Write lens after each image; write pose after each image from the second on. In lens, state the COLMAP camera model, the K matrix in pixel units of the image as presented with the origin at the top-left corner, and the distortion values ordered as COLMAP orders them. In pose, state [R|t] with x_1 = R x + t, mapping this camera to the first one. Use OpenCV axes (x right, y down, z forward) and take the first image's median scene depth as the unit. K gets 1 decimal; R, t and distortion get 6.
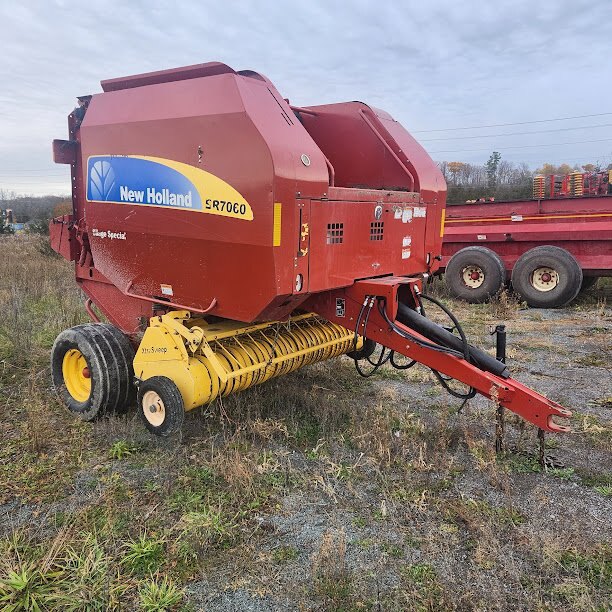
lens RADIAL K [[541.0, 0, 306.0], [0, 541.0, 306.0], [0, 0, 1]] dist [0.093508, -0.097766]
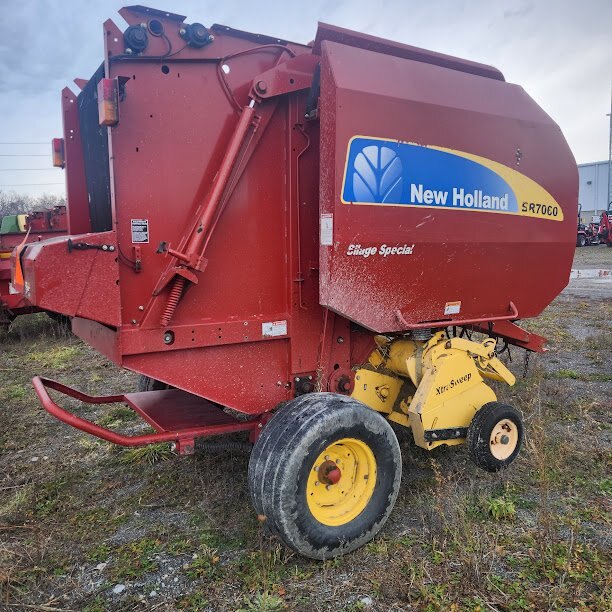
lens RADIAL K [[541.0, 0, 306.0], [0, 541.0, 306.0], [0, 0, 1]] dist [0.093508, -0.097766]
pose [[0.335834, -0.134437, 0.932278, -1.158318], [0.190608, 0.978985, 0.072509, -0.141399], [-0.922434, 0.153349, 0.354401, 0.930655]]
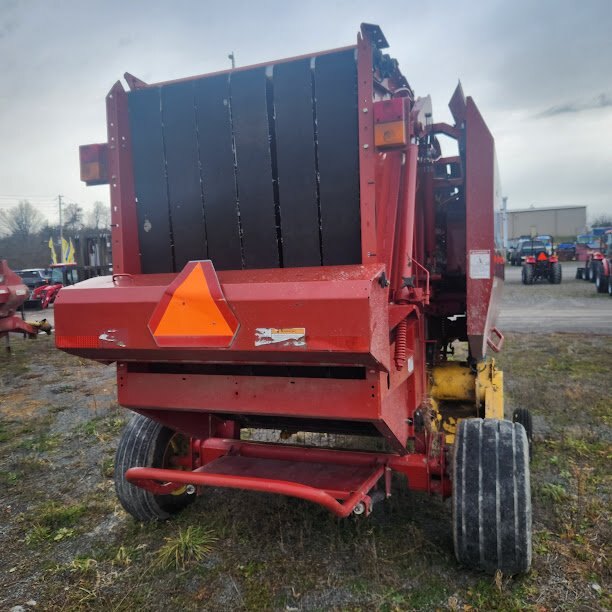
lens RADIAL K [[541.0, 0, 306.0], [0, 541.0, 306.0], [0, 0, 1]] dist [0.093508, -0.097766]
pose [[-0.296653, -0.050661, 0.953641, -1.143192], [0.194082, 0.974554, 0.112146, -0.266793], [-0.935056, 0.218353, -0.279272, 1.641302]]
